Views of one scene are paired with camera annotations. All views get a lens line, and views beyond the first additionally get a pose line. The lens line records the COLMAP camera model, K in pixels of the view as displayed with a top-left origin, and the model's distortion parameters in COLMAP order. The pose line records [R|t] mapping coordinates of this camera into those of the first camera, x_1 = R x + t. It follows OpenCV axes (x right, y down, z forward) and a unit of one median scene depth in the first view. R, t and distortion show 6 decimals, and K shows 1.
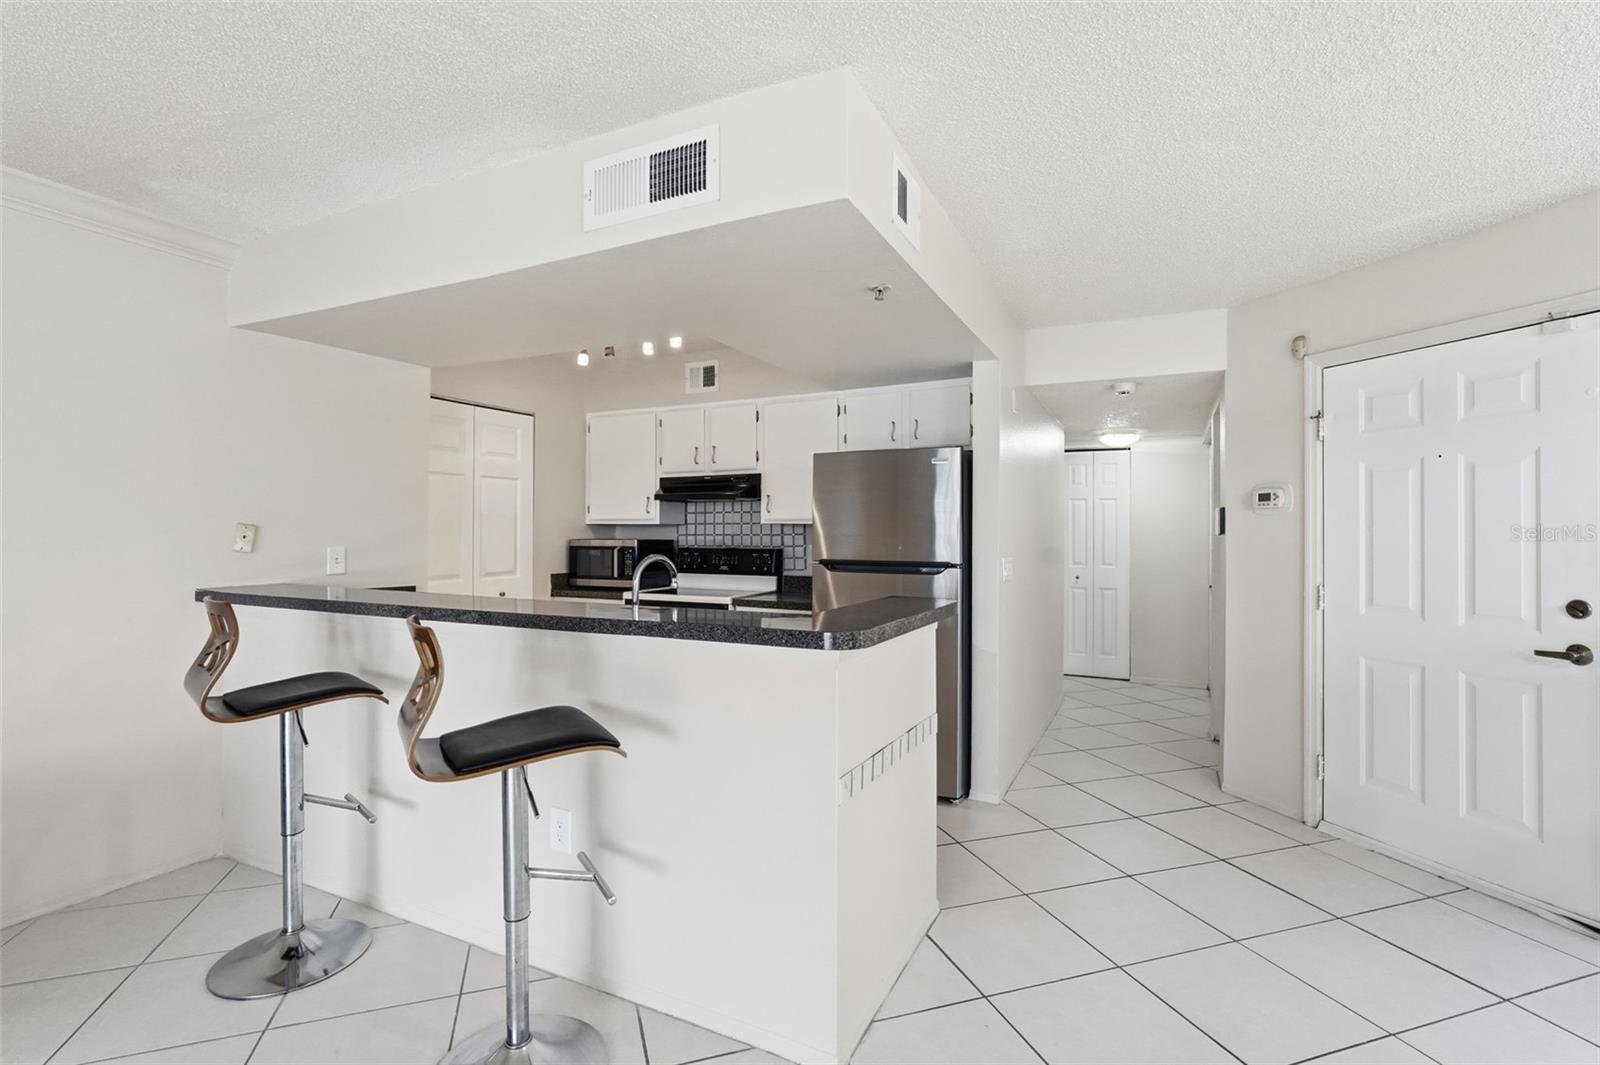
lens RADIAL K [[740.4, 0, 800.7], [0, 740.4, 523.0], [0, 0, 1]] dist [0.001255, 0.000806]
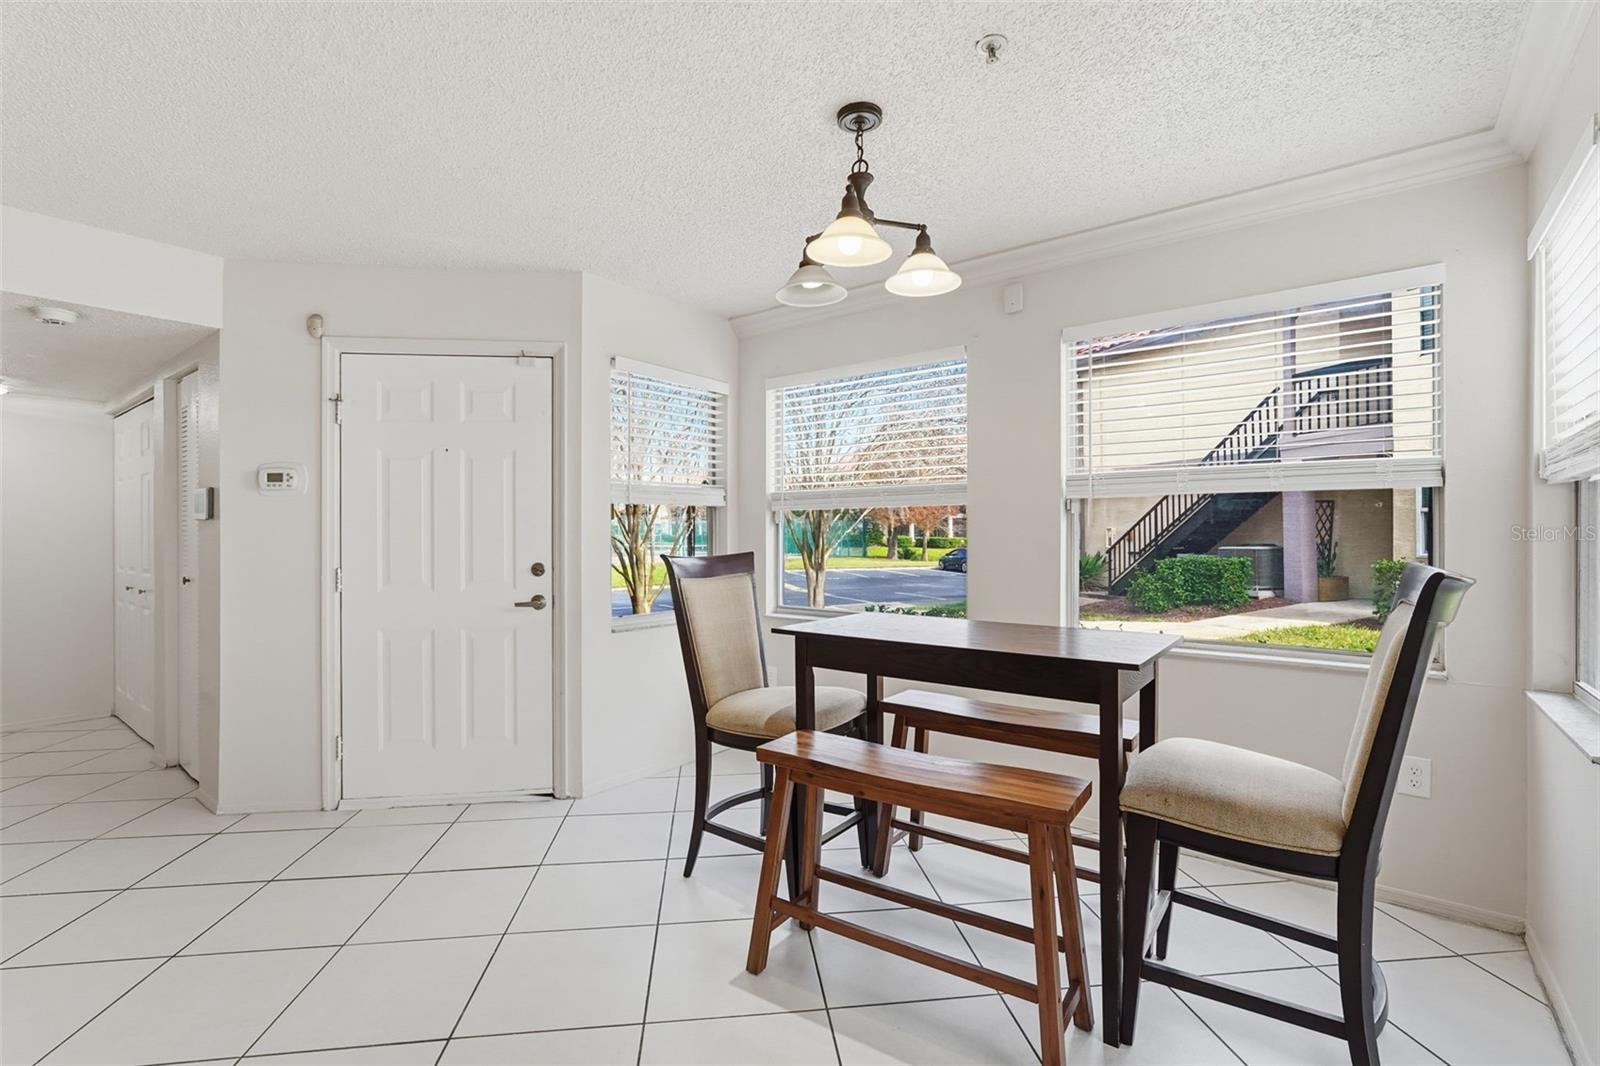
lens RADIAL K [[740.4, 0, 800.7], [0, 740.4, 523.5], [0, 0, 1]] dist [0.001255, 0.000806]
pose [[0.209137, 0.002193, 0.977884, -0.109296], [-0.004128, 0.999991, -0.001360, 0.016395], [-0.977878, -0.003752, 0.209144, 0.125974]]
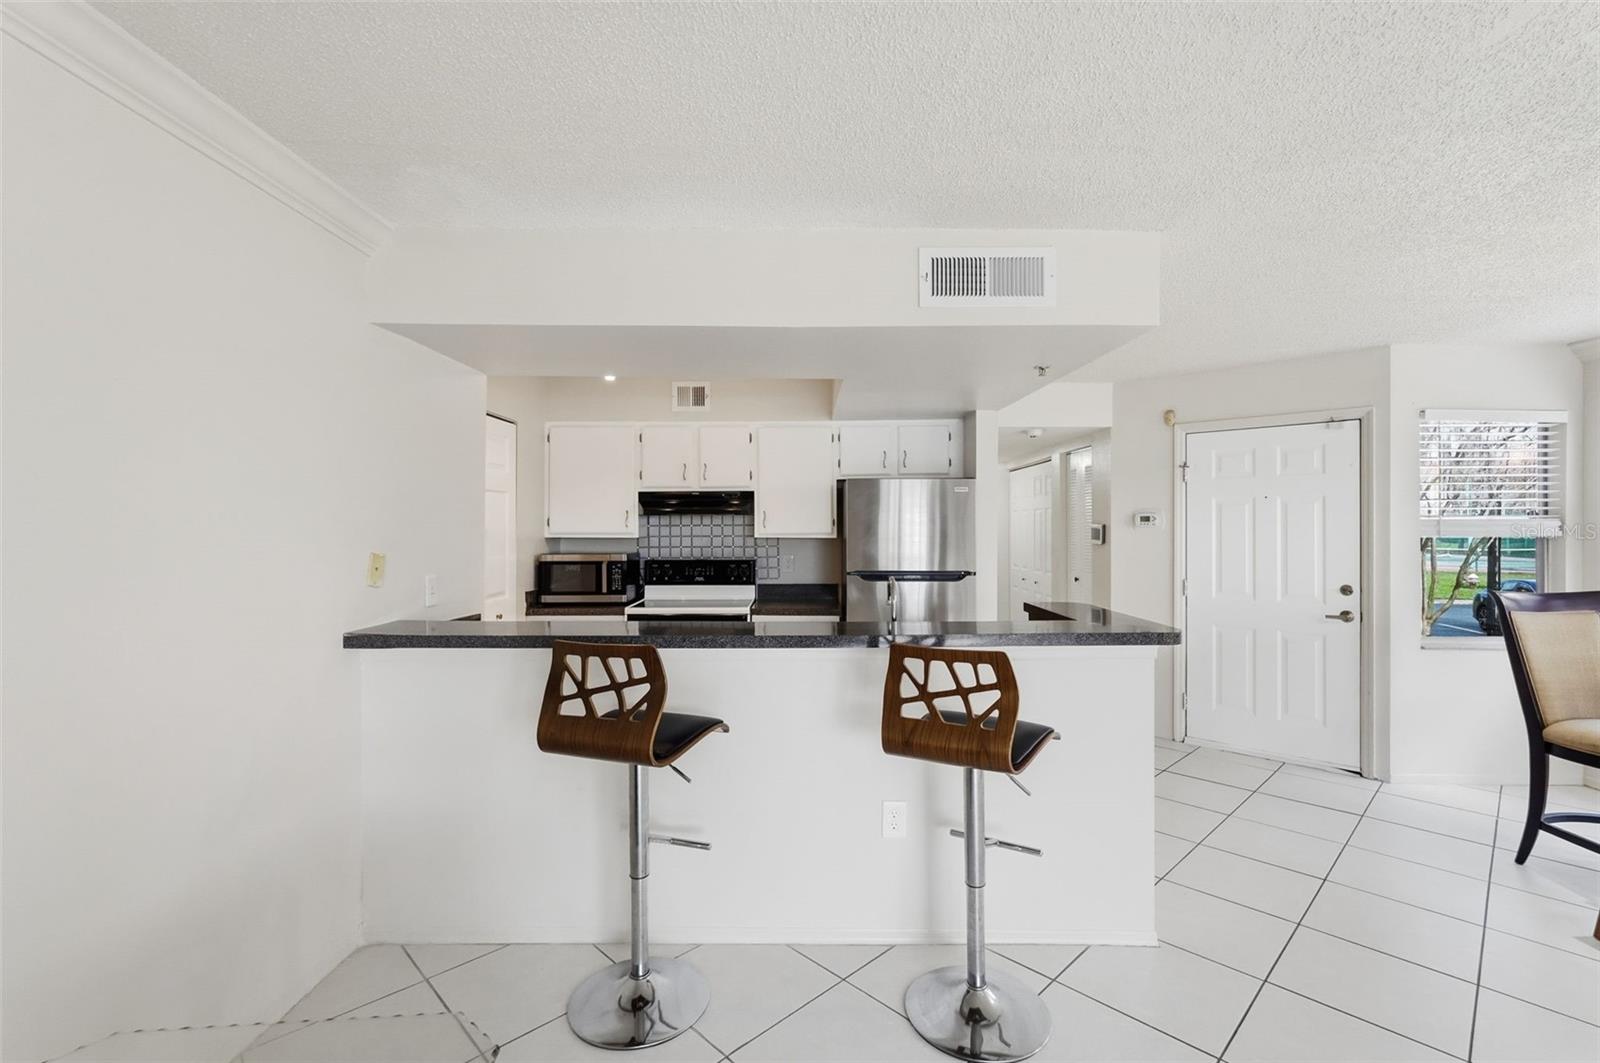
lens RADIAL K [[717.3, 0, 801.4], [0, 717.3, 522.3], [0, 0, 1]] dist [-0.000203, -0.000102]
pose [[0.899882, -0.001652, 0.436130, -0.450143], [-0.001141, 0.999980, 0.006142, -0.027827], [-0.436132, -0.006024, 0.899863, 0.026532]]
